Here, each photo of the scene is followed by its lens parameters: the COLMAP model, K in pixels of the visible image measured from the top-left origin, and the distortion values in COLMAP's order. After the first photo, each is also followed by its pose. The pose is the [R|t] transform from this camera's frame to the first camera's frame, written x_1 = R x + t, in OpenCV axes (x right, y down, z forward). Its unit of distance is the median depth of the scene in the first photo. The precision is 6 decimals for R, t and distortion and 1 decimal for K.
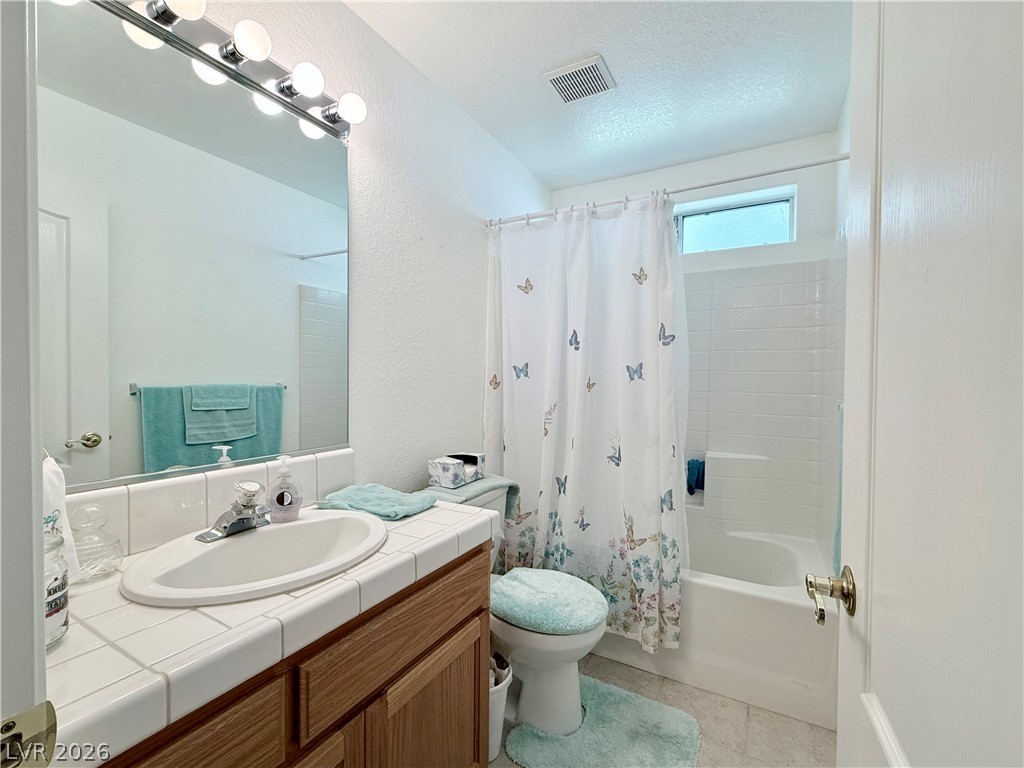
lens RADIAL K [[469.6, 0, 510.9], [0, 469.6, 363.3], [0, 0, 1]] dist [0.005962, -0.001183]
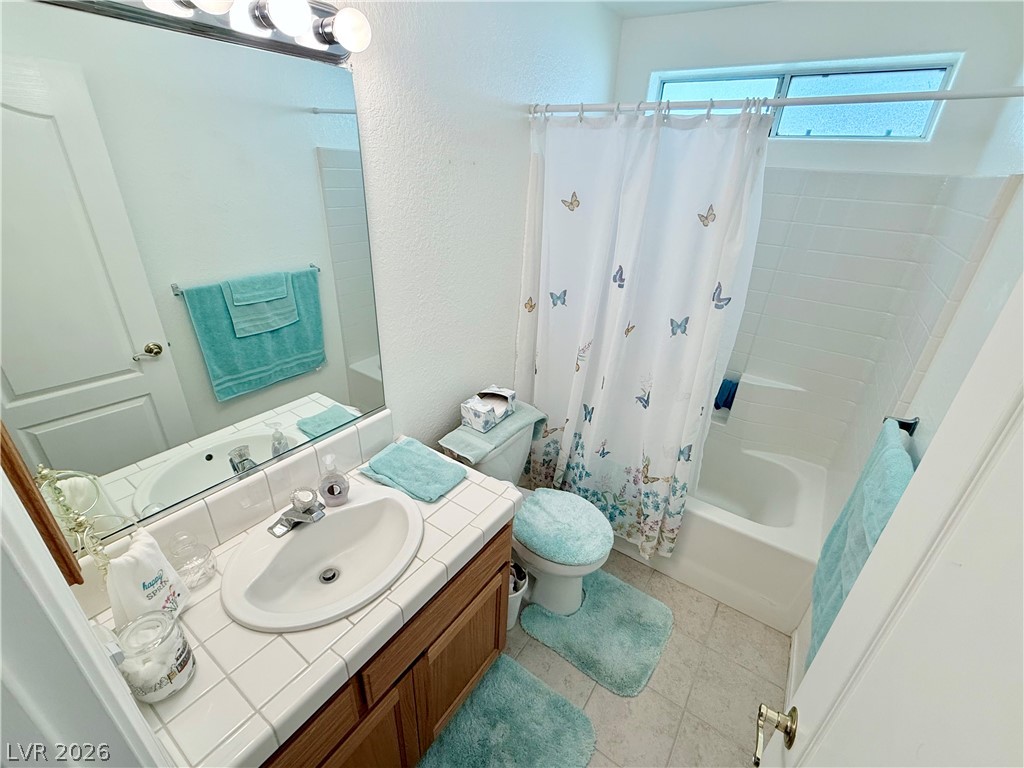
lens RADIAL K [[469.6, 0, 505.7], [0, 469.6, 410.9], [0, 0, 1]] dist [0.005962, -0.001183]
pose [[0.994649, 0.070883, -0.075163, 0.004295], [-0.030164, 0.895064, 0.444917, -0.238916], [0.098813, -0.440269, 0.892412, 0.059985]]
